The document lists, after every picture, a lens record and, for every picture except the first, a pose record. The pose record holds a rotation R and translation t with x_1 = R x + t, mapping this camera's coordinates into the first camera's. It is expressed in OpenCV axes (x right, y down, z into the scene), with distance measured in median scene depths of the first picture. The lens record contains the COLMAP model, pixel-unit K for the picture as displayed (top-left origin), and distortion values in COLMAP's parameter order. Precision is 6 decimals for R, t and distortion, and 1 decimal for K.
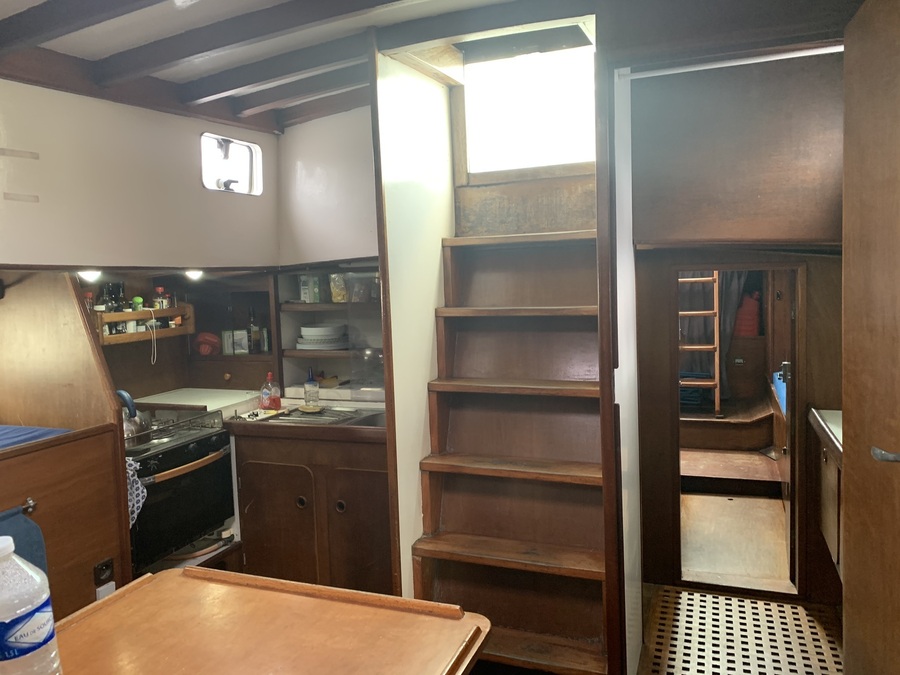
lens RADIAL K [[700.2, 0, 431.0], [0, 700.2, 334.1], [0, 0, 1]] dist [0.052240, -0.067008]
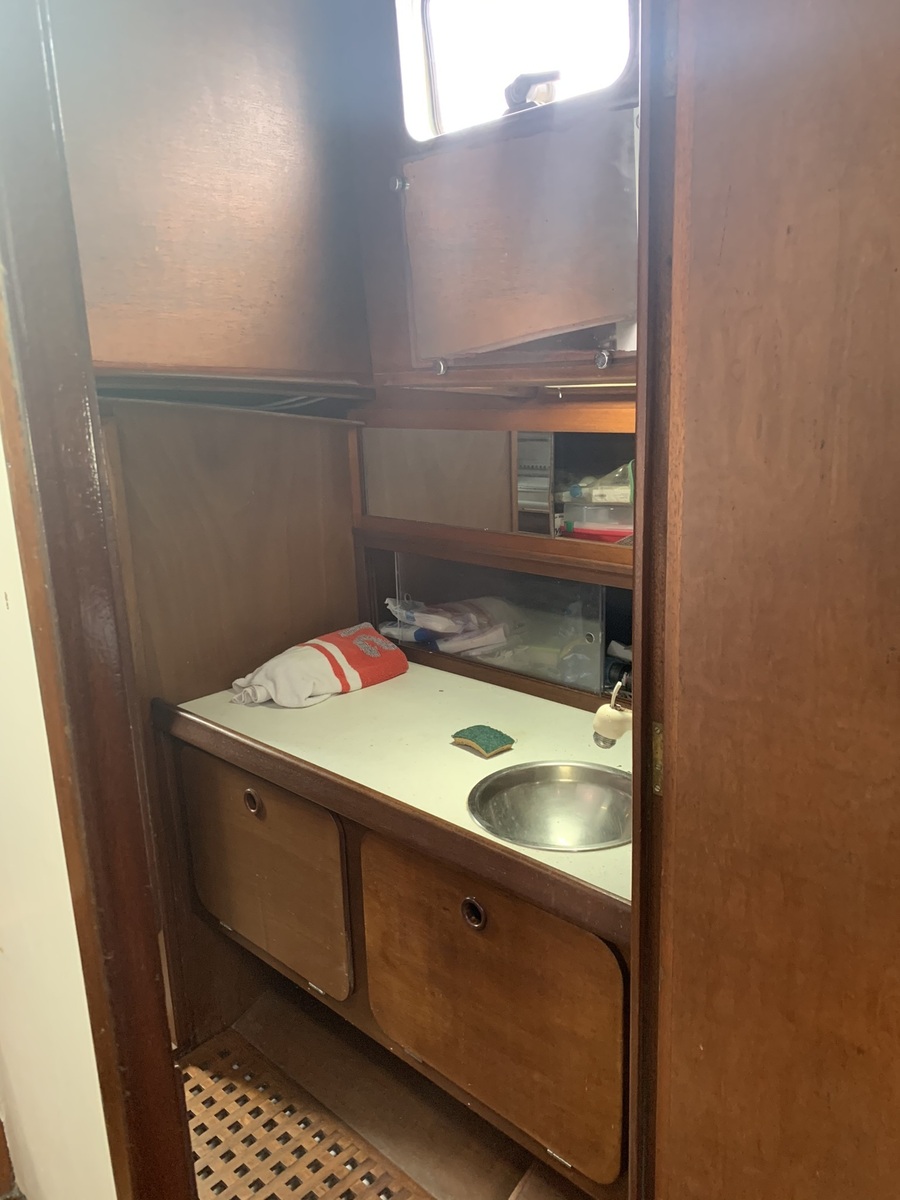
lens RADIAL K [[933.5, 0, 450.0], [0, 933.5, 600.0], [0, 0, 1]] dist [0.052240, -0.067008]
pose [[0.384578, -0.202344, 0.900642, 0.028220], [0.090633, 0.979242, 0.181302, -0.072262], [-0.918632, 0.011903, 0.394934, 0.543450]]
